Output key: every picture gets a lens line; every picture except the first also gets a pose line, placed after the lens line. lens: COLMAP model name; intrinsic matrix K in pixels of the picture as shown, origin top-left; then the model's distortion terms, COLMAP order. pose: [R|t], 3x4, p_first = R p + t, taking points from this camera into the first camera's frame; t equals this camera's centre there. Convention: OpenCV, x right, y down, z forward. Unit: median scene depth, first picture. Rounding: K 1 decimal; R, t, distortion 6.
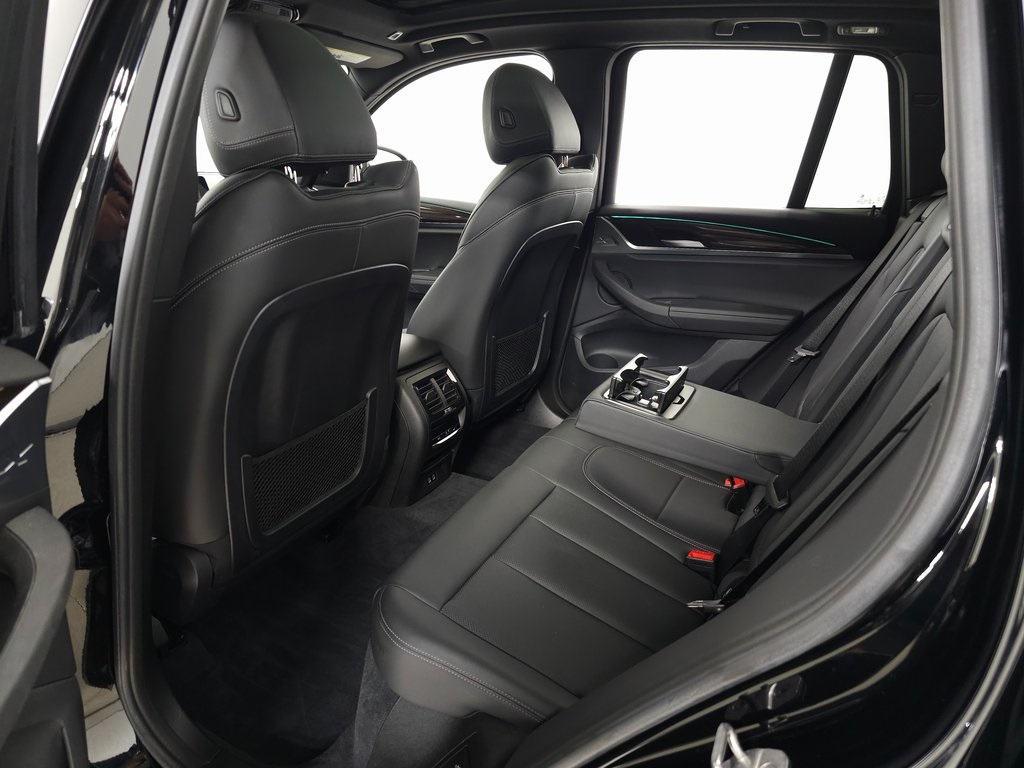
lens RADIAL K [[693.1, 0, 512.0], [0, 693.1, 384.0], [0, 0, 1]] dist [0.060922, -0.062056]
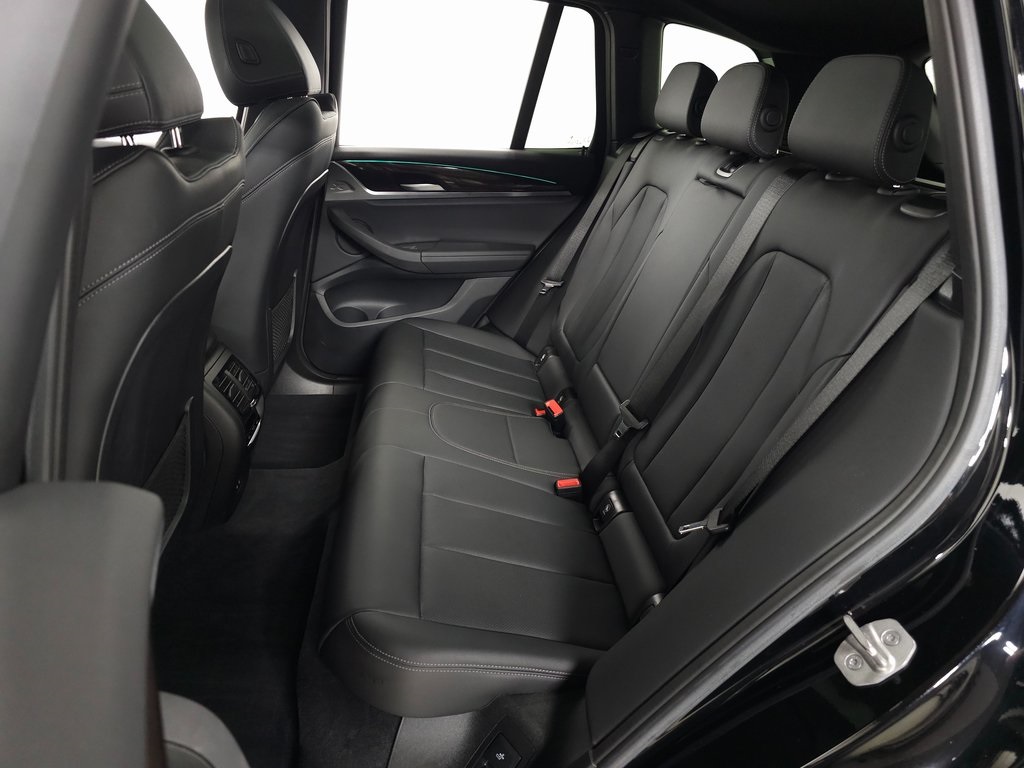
lens RADIAL K [[686.0, 0, 512.8], [0, 686.0, 378.9], [0, 0, 1]] dist [0.058192, -0.062670]
pose [[0.851299, -0.190182, 0.489000, -0.183722], [0.141924, 0.980718, 0.134347, -0.048103], [-0.505121, -0.044969, 0.861876, 0.074600]]
